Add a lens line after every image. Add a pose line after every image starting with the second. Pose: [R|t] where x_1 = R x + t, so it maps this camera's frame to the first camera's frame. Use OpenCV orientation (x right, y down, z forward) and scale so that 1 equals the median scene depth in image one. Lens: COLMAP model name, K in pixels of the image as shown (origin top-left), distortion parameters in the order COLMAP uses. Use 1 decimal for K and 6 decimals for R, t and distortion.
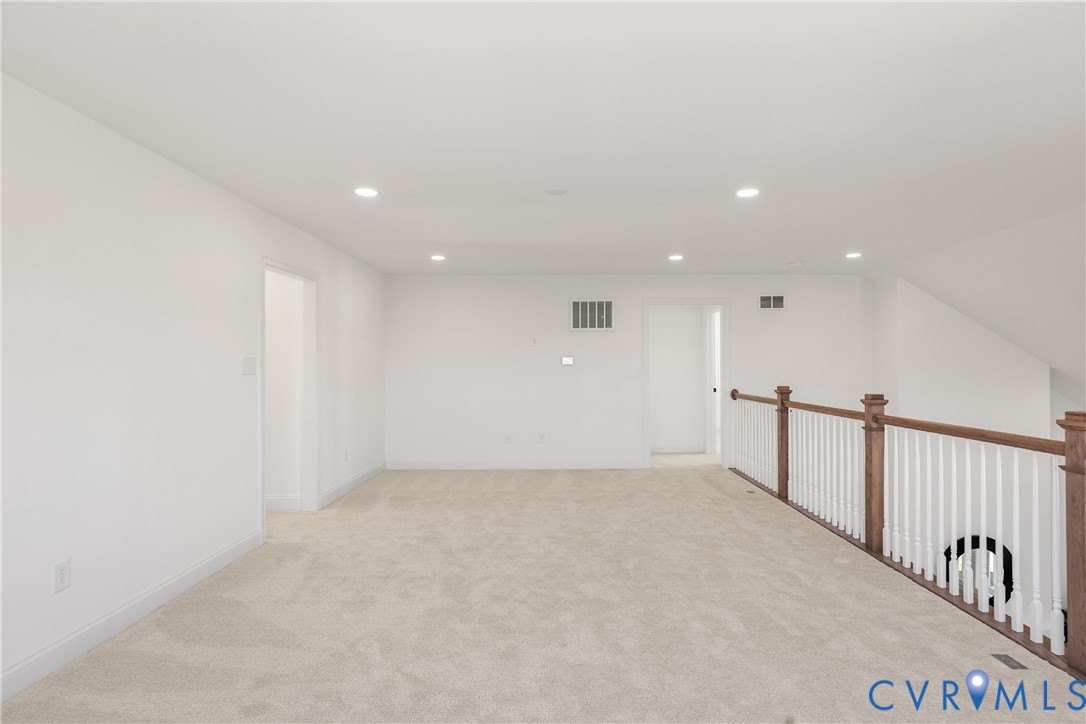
lens RADIAL K [[562.4, 0, 574.6], [0, 562.4, 364.3], [0, 0, 1]] dist [0.000001, 0.000296]
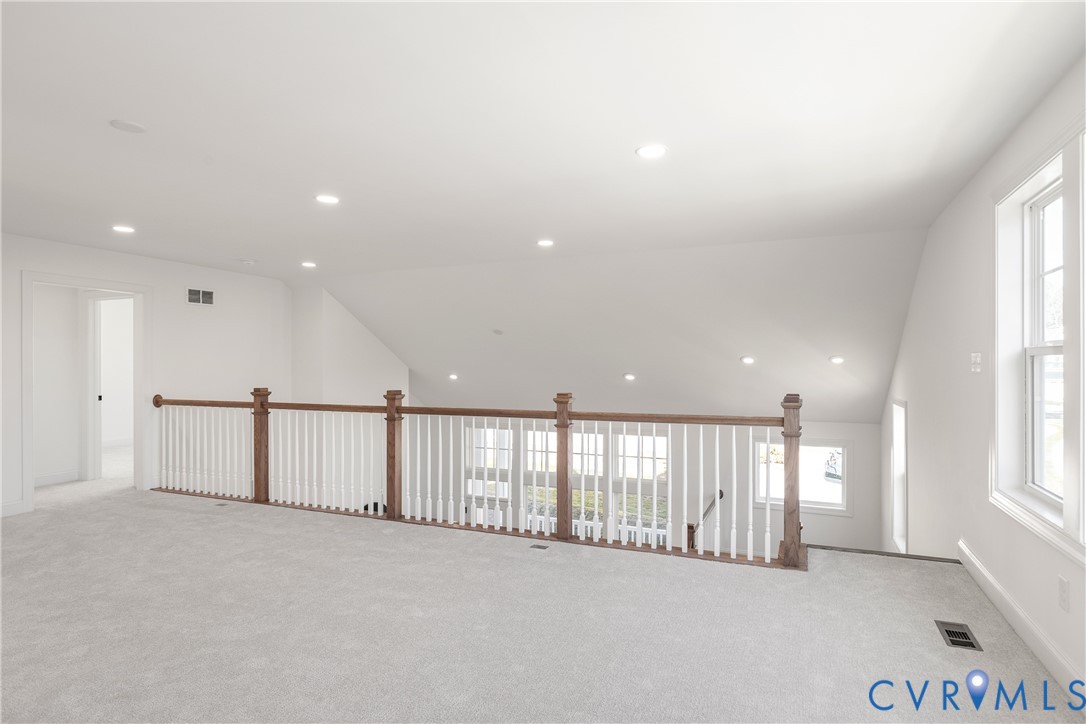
lens RADIAL K [[562.4, 0, 574.6], [0, 562.4, 364.3], [0, 0, 1]] dist [0.000001, 0.000296]
pose [[0.400859, 0.003013, 0.916135, -0.420777], [-0.001948, 0.999995, -0.002436, -0.001116], [-0.916138, -0.000808, 0.400863, 0.149428]]
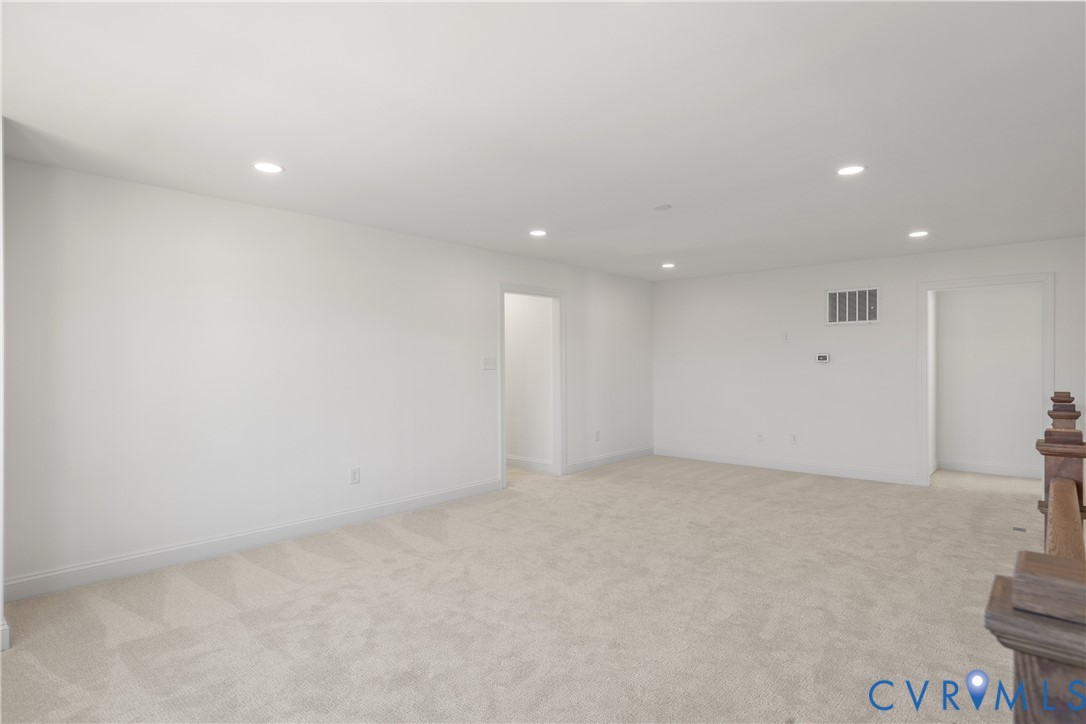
lens RADIAL K [[595.4, 0, 581.7], [0, 595.4, 362.4], [0, 0, 1]] dist [-0.002191, -0.000578]
pose [[0.753481, 0.001473, -0.657468, 0.557040], [0.002147, 0.999987, 0.004701, -0.006397], [0.657467, -0.004954, 0.753467, 0.000444]]
